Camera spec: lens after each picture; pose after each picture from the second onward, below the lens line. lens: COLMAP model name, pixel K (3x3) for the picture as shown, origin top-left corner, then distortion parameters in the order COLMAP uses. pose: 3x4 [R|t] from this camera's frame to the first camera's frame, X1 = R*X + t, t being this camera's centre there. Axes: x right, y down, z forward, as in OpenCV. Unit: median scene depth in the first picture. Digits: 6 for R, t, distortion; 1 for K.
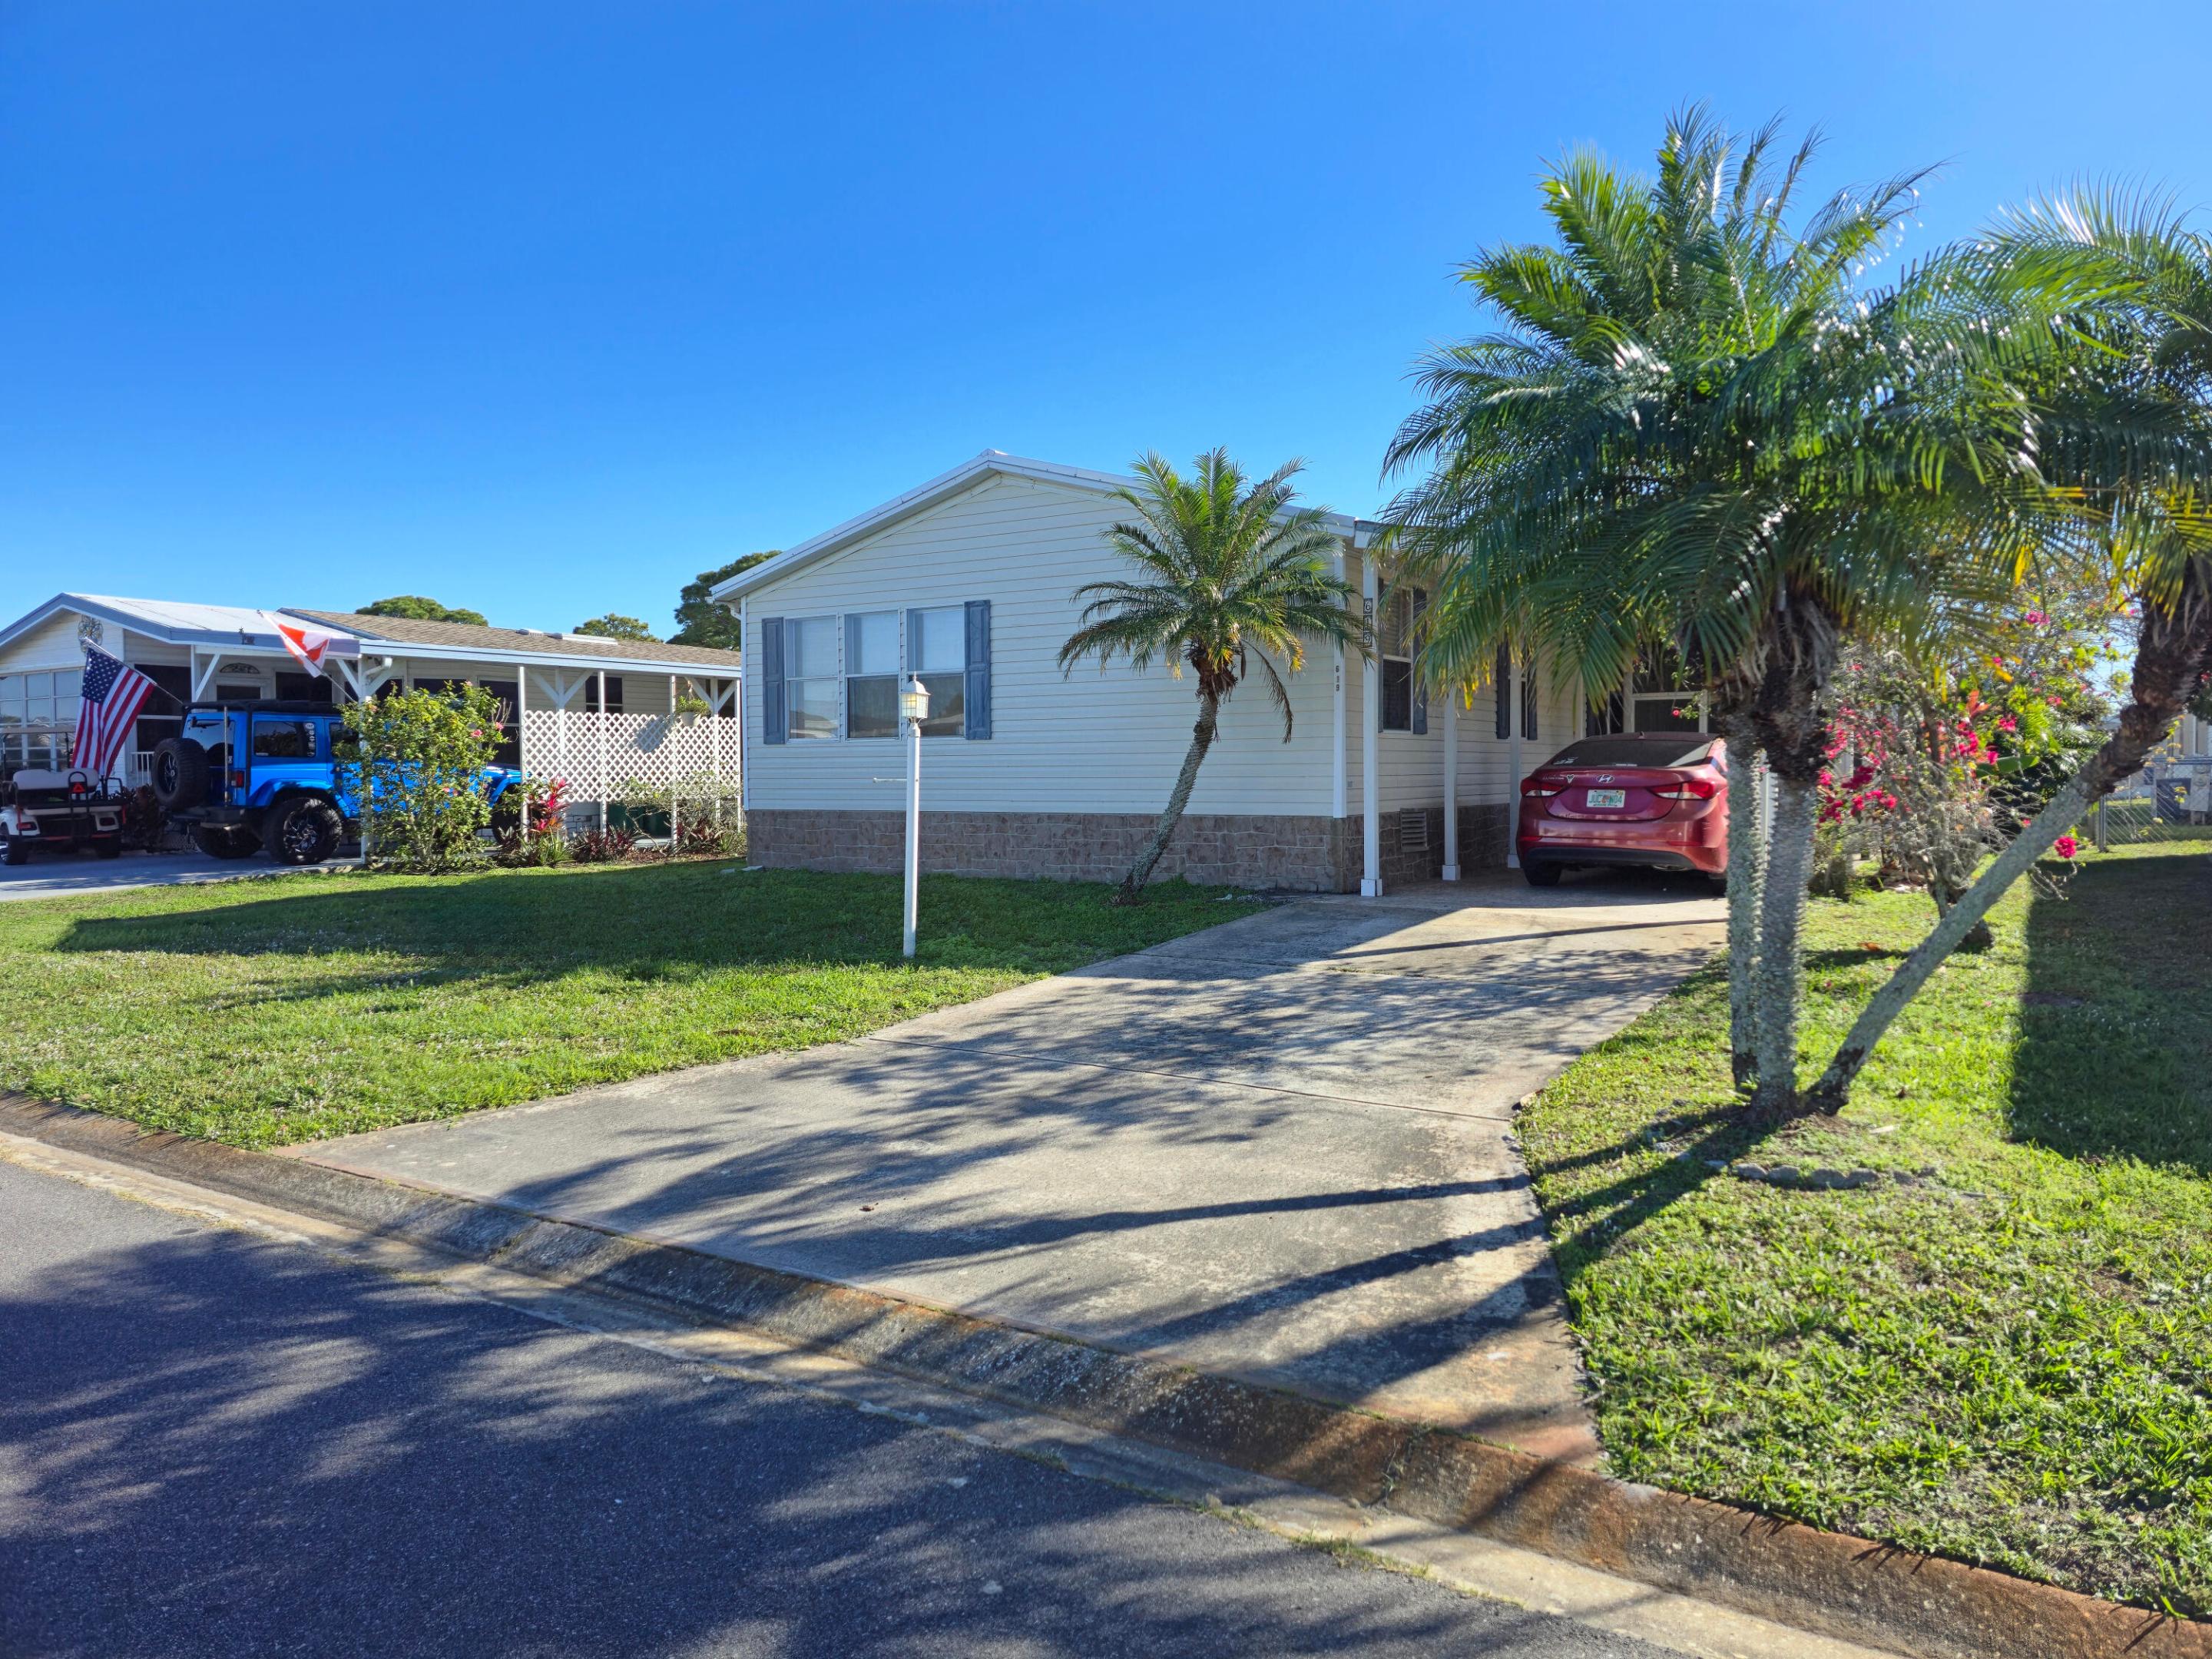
lens RADIAL K [[1492.8, 0, 1106.0], [0, 1492.8, 829.5], [0, 0, 1]] dist [0.071616, -0.062589]
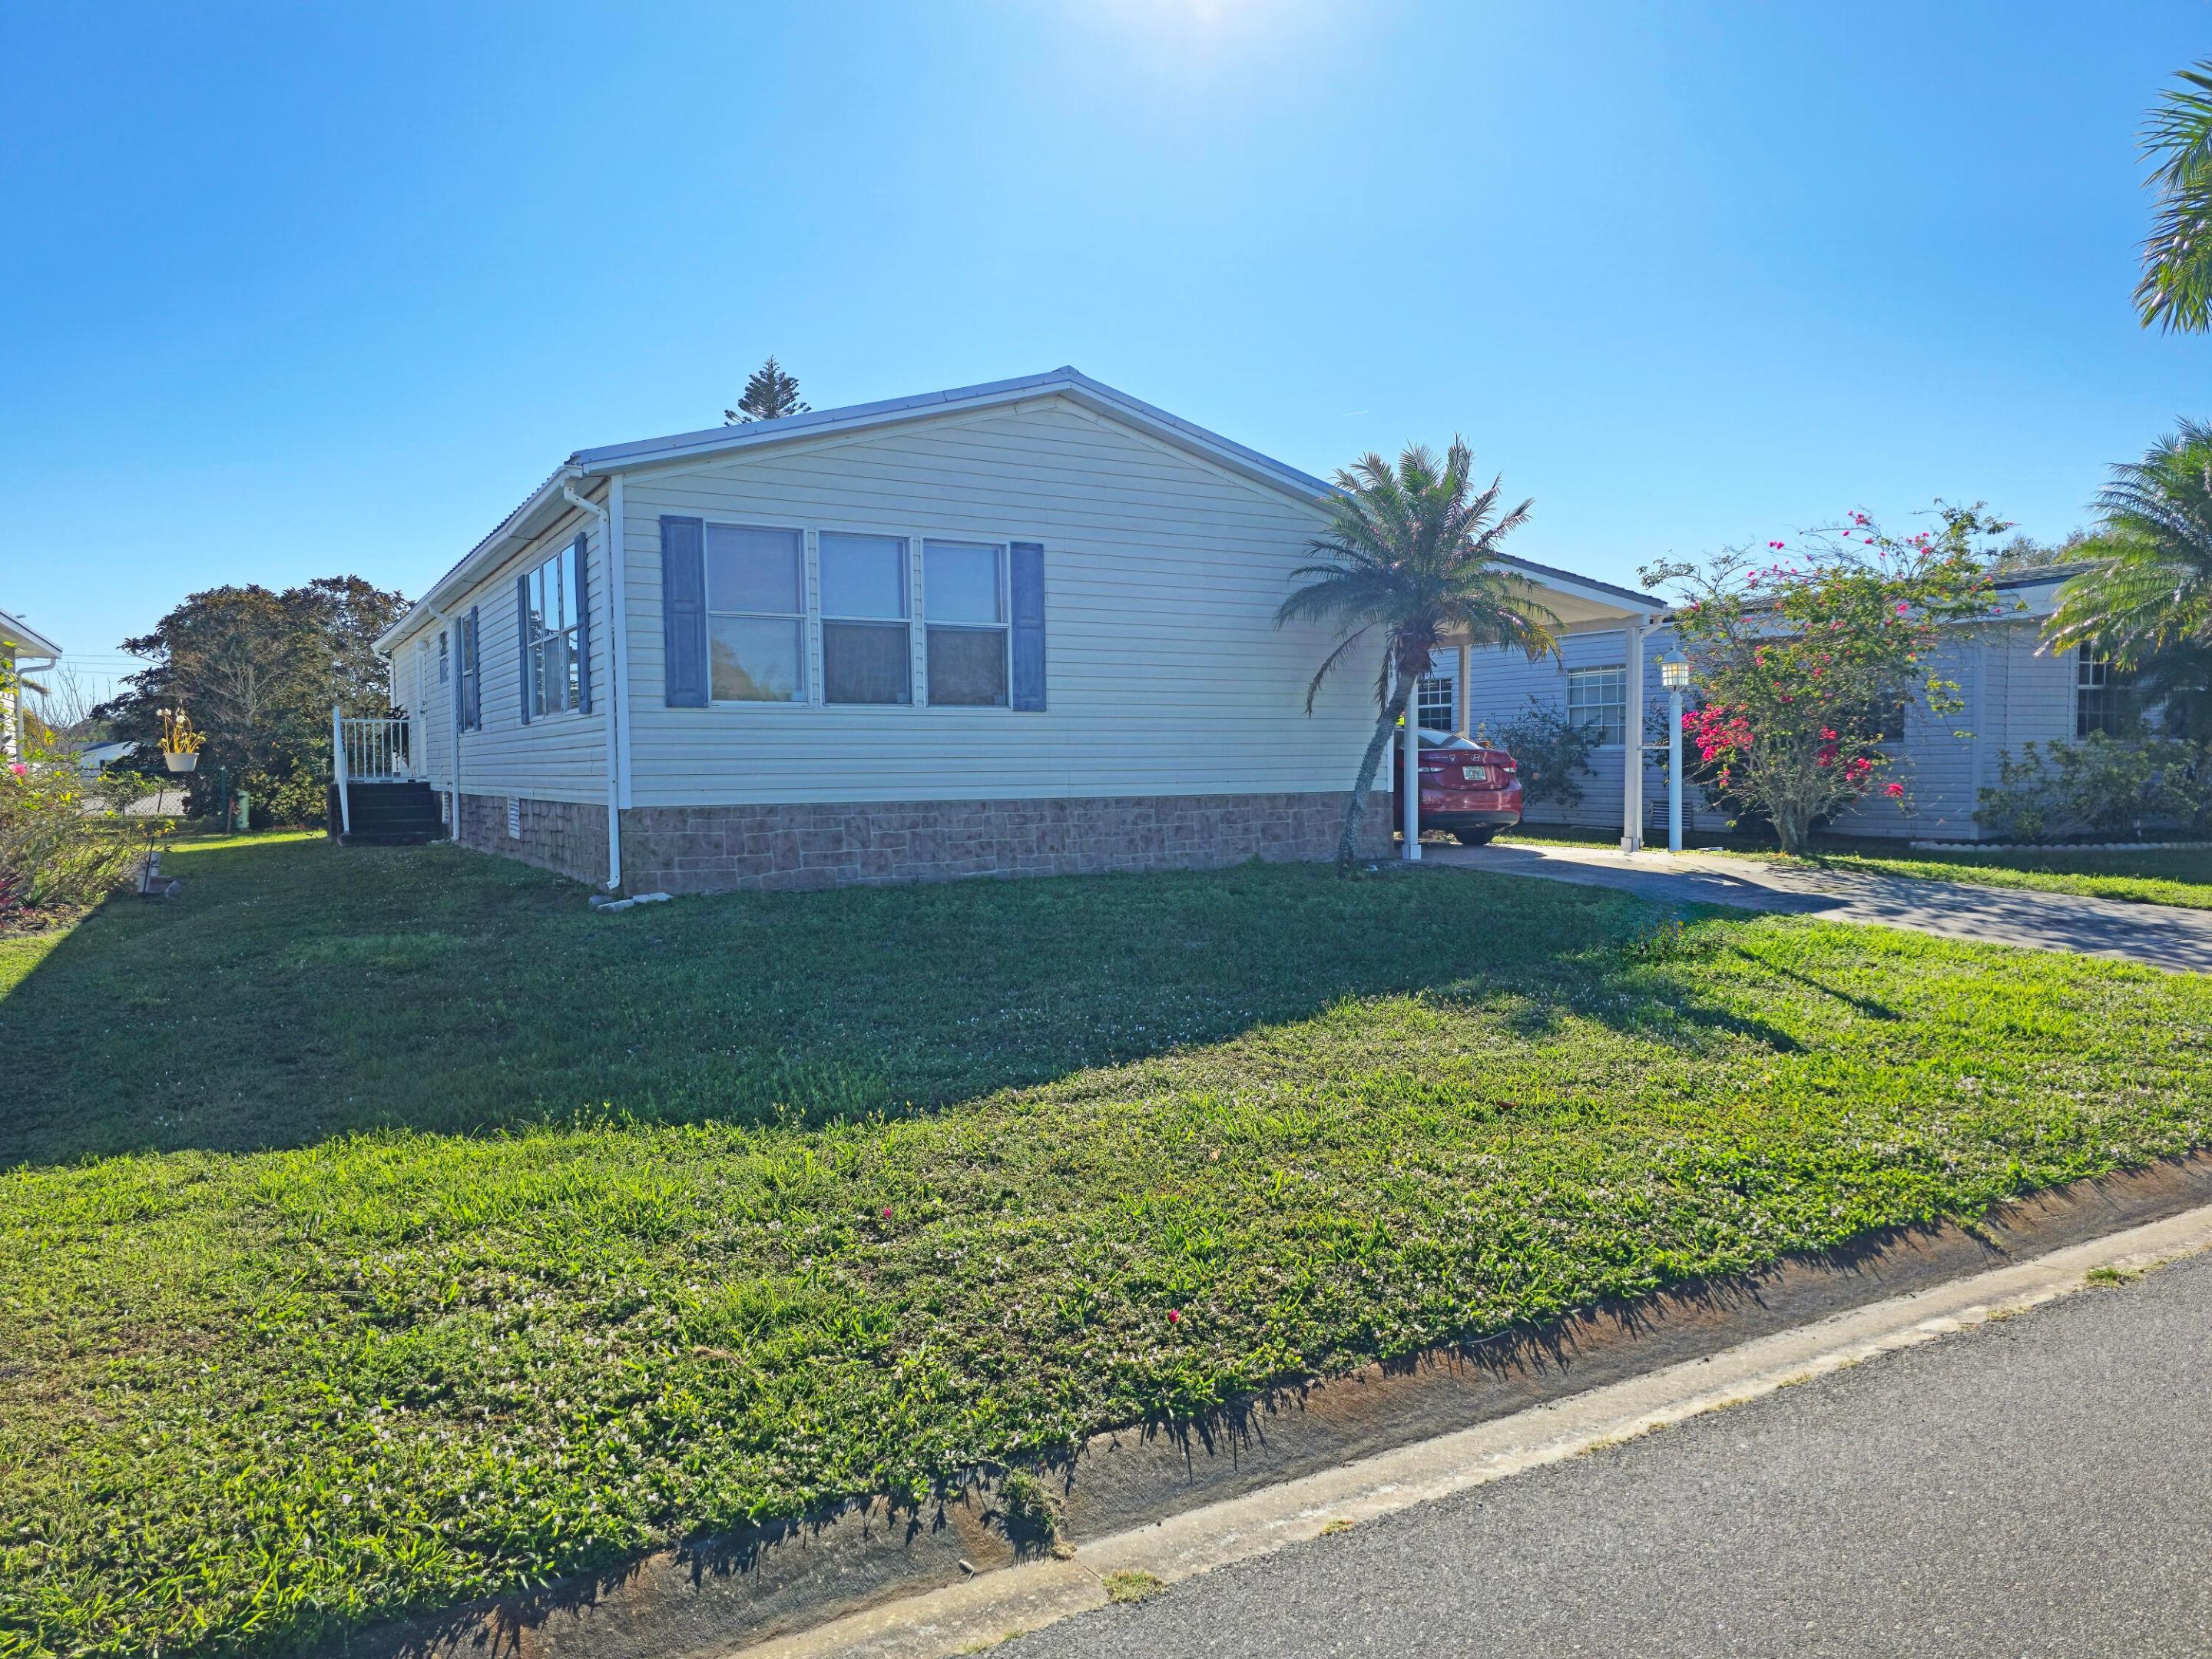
lens RADIAL K [[1492.8, 0, 1106.0], [0, 1492.8, 829.5], [0, 0, 1]] dist [0.071616, -0.062589]
pose [[0.456280, -0.045983, 0.888647, -0.811779], [0.029350, 0.998898, 0.036619, -0.023837], [-0.889352, 0.009373, 0.457127, 0.588478]]
